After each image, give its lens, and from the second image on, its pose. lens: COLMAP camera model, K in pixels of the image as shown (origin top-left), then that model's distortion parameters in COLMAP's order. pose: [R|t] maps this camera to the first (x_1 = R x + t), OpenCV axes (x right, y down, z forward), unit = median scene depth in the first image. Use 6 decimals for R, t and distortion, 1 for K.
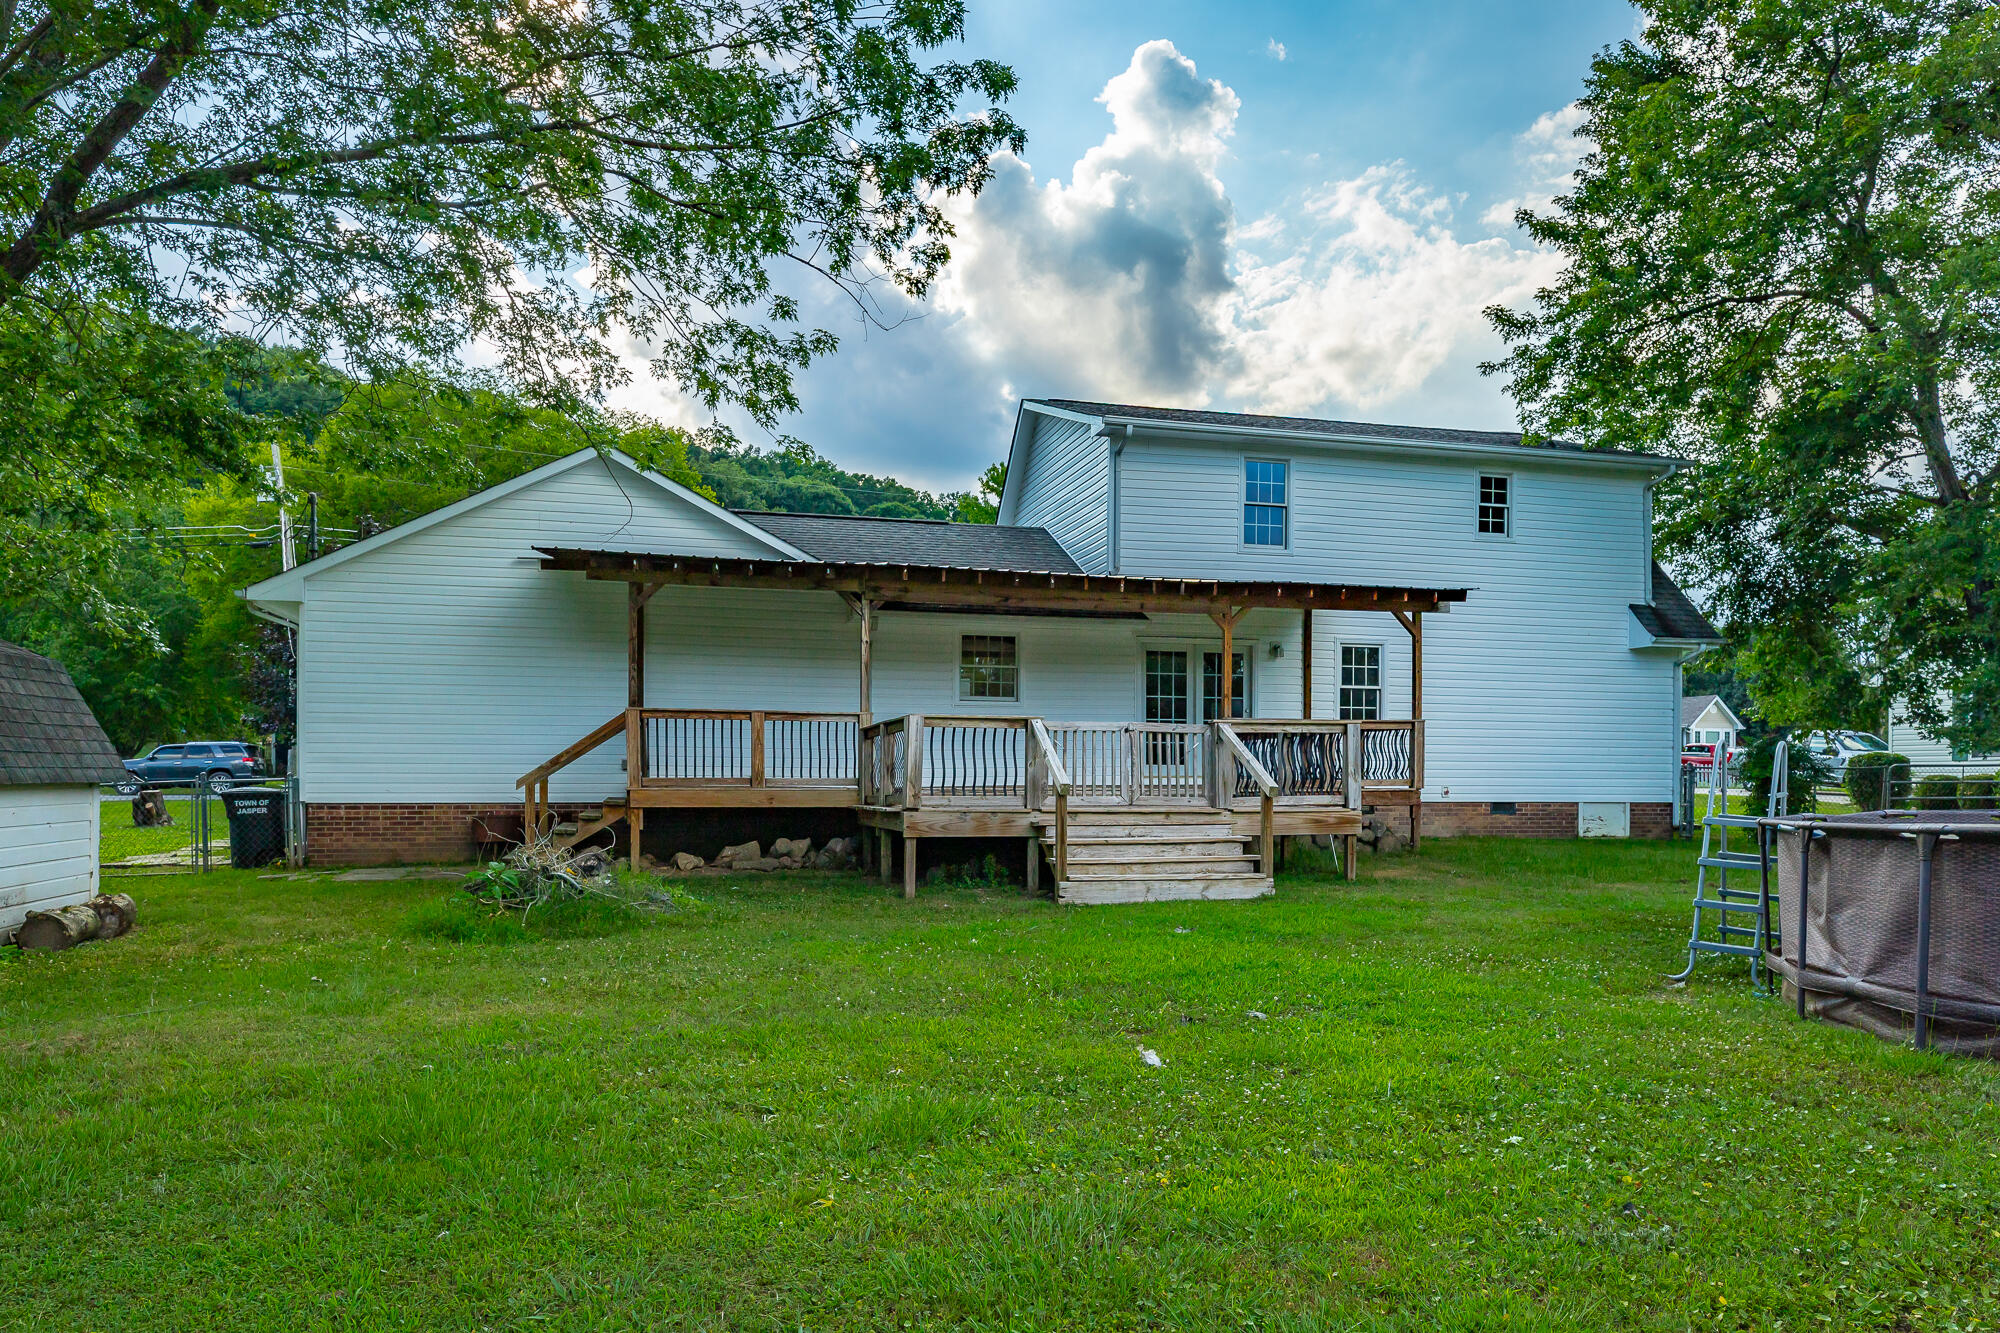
lens RADIAL K [[1320.6, 0, 1005.9], [0, 1320.6, 787.1], [0, 0, 1]] dist [0.018238, 0.002297]
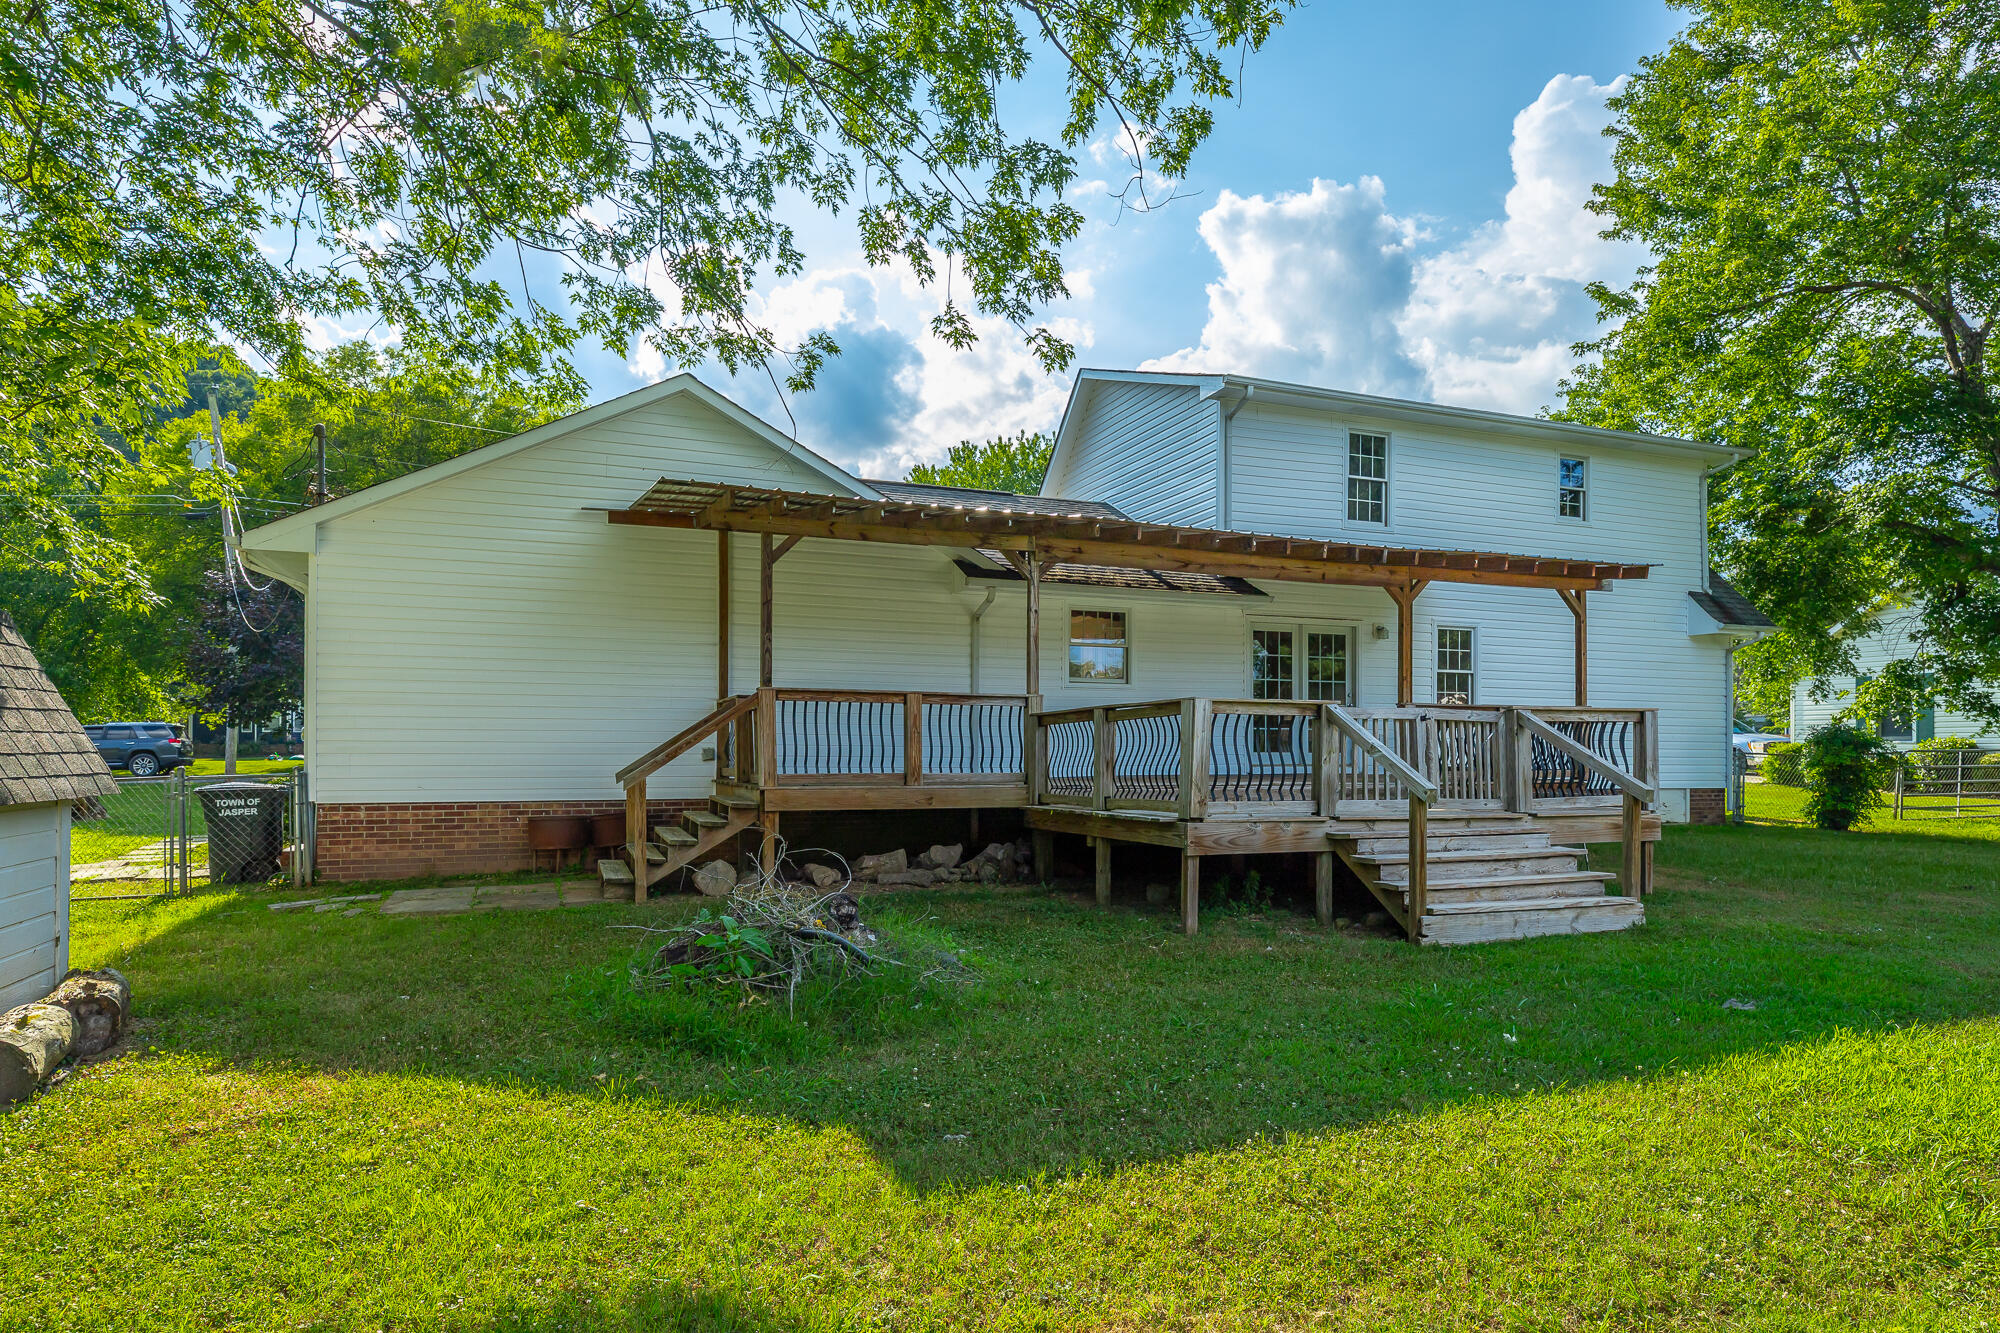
lens RADIAL K [[1139.6, 0, 998.9], [0, 1139.6, 747.8], [0, 0, 1]] dist [0.016298, -0.000811]
pose [[0.992867, -0.000365, 0.119228, -0.192662], [0.001740, 0.999933, -0.011423, -0.012926], [-0.119216, 0.011549, 0.992801, 0.251663]]
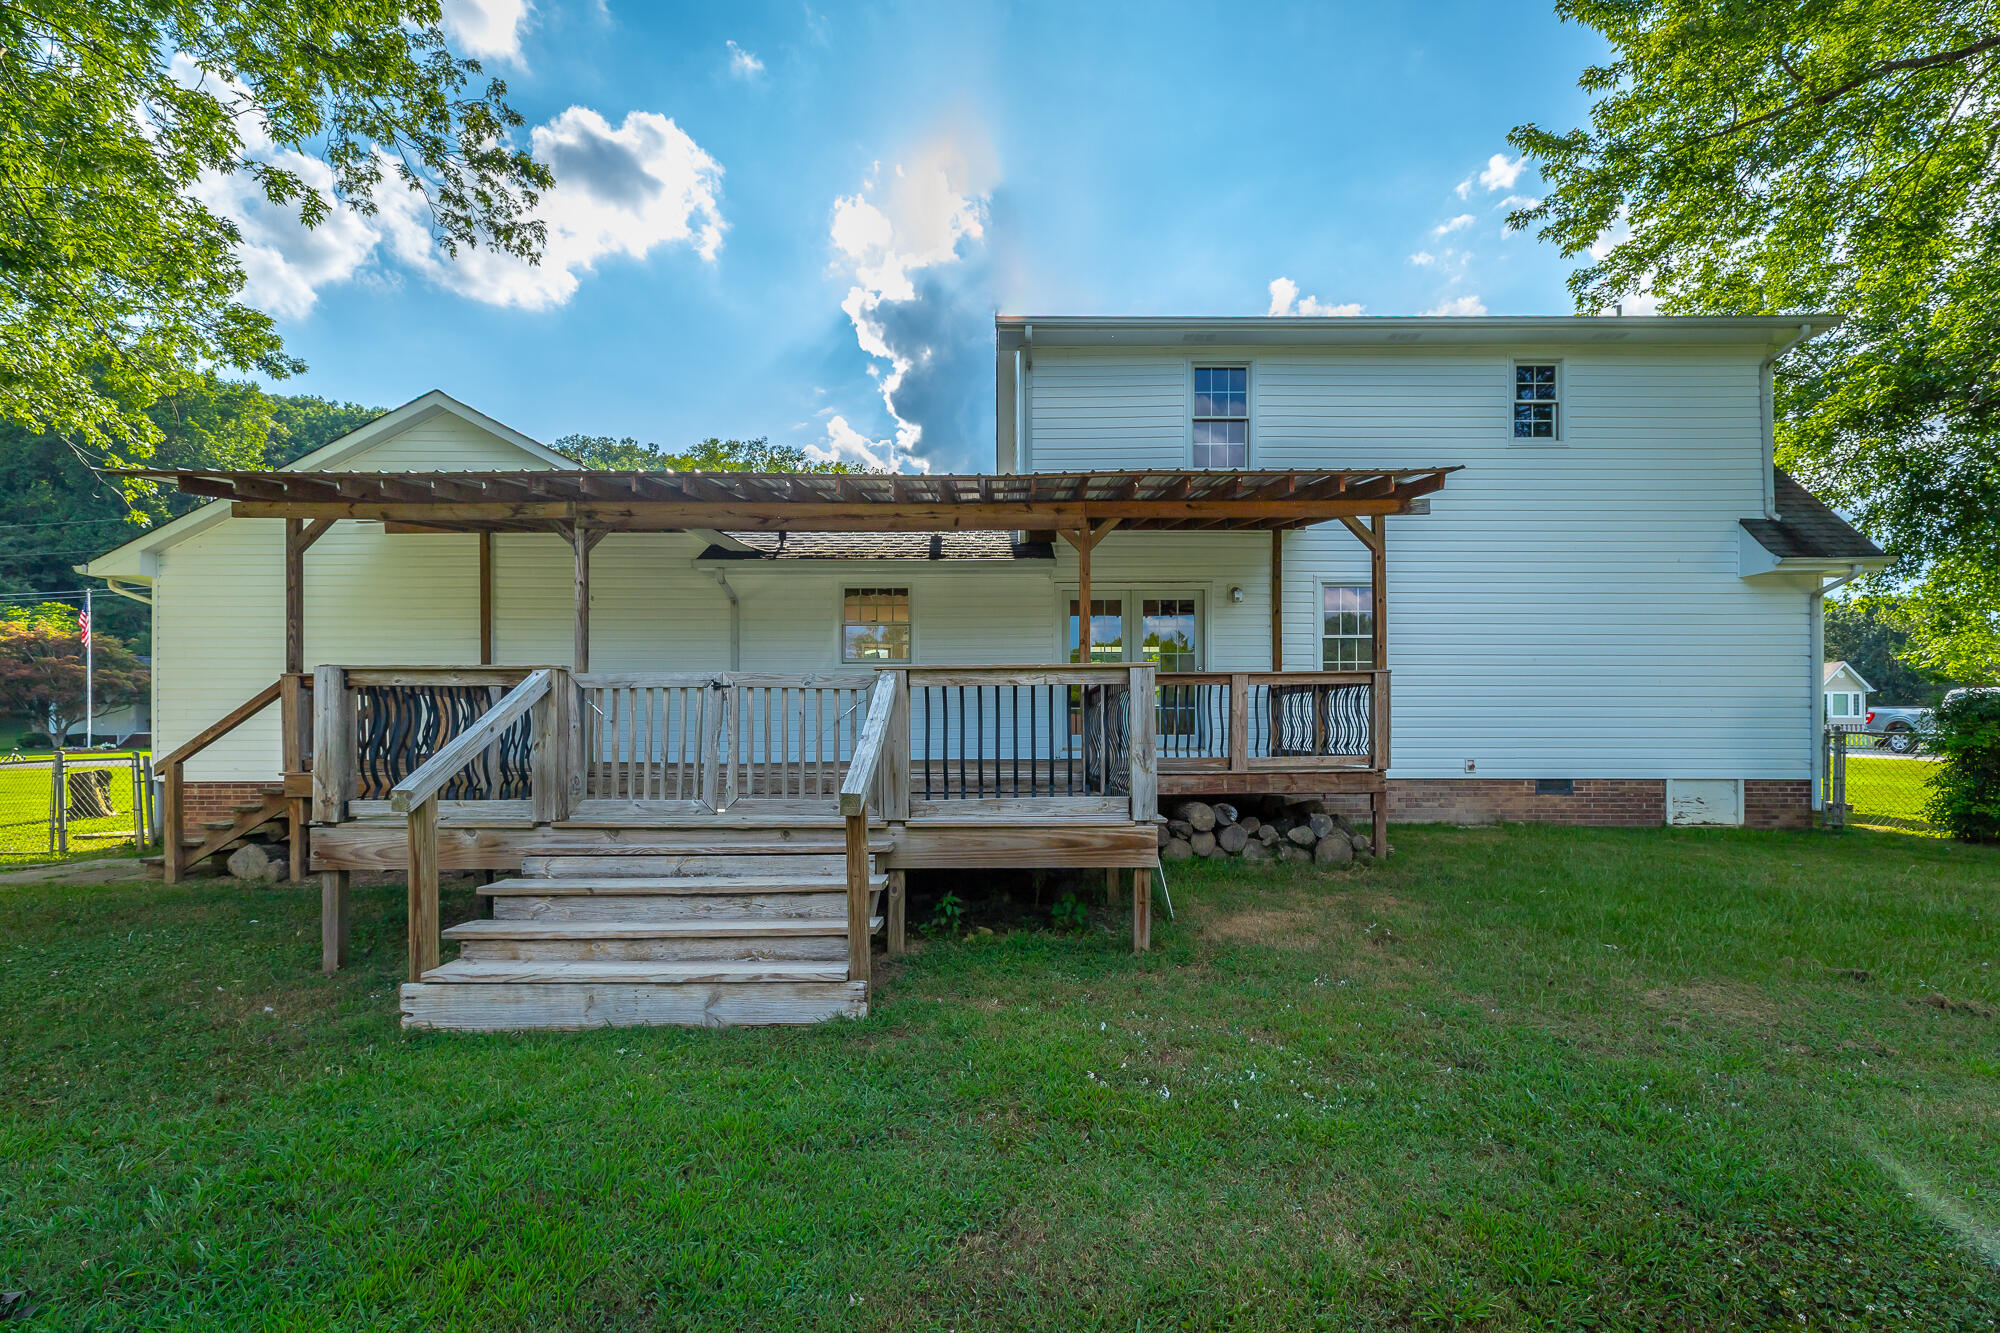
lens RADIAL K [[897.4, 0, 1002.8], [0, 897.4, 736.9], [0, 0, 1]] dist [0.007822, -0.001714]
pose [[0.968003, -0.006323, -0.250858, 0.237671], [0.004061, 0.999946, -0.009534, -0.012148], [0.250905, 0.008210, 0.967977, 0.494717]]
